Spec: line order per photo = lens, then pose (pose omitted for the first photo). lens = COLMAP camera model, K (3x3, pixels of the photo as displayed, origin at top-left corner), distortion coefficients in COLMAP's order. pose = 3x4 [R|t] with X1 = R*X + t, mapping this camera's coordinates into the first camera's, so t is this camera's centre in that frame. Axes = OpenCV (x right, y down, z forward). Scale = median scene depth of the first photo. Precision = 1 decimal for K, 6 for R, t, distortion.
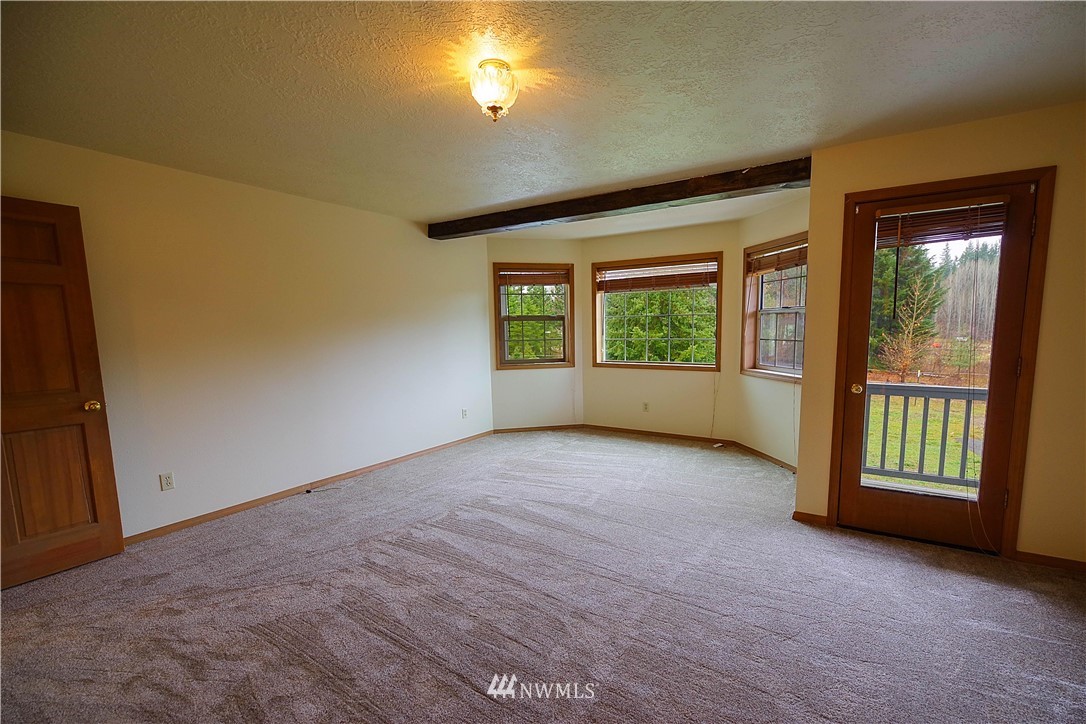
lens RADIAL K [[471.4, 0, 575.9], [0, 471.4, 383.4], [0, 0, 1]] dist [-0.001576, -0.000528]
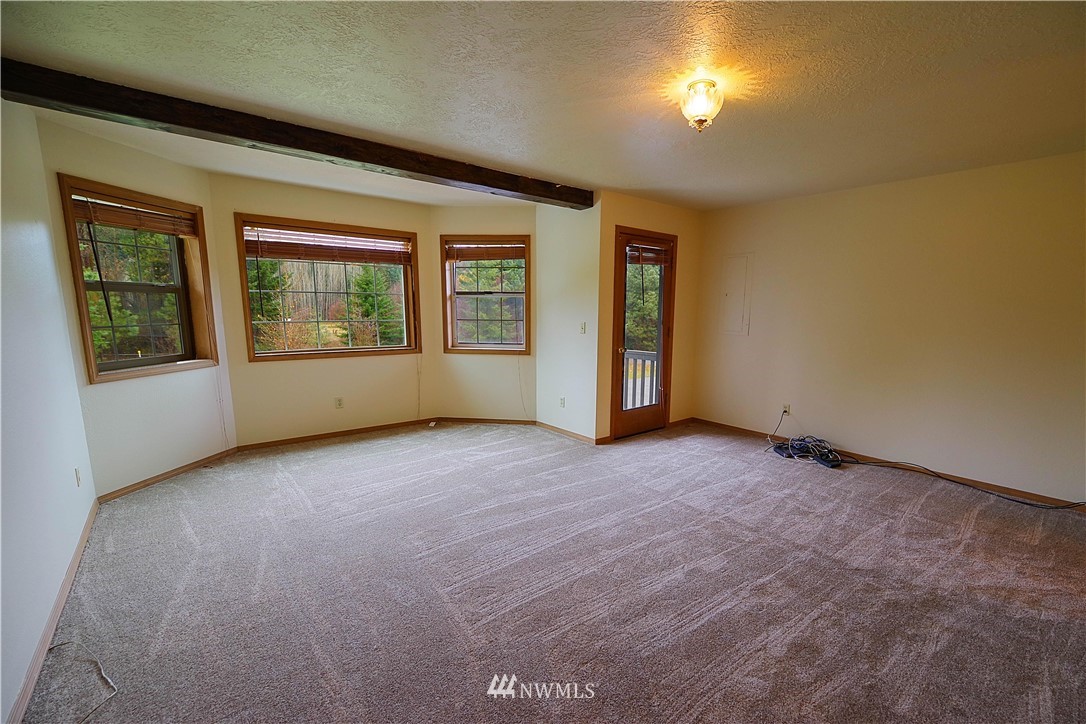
lens RADIAL K [[471.4, 0, 575.9], [0, 471.4, 383.4], [0, 0, 1]] dist [-0.001576, -0.000528]
pose [[0.315331, -0.132838, 0.939639, -0.578274], [0.097942, 0.989422, 0.107007, -0.037924], [-0.943914, 0.058287, 0.325005, 0.377145]]
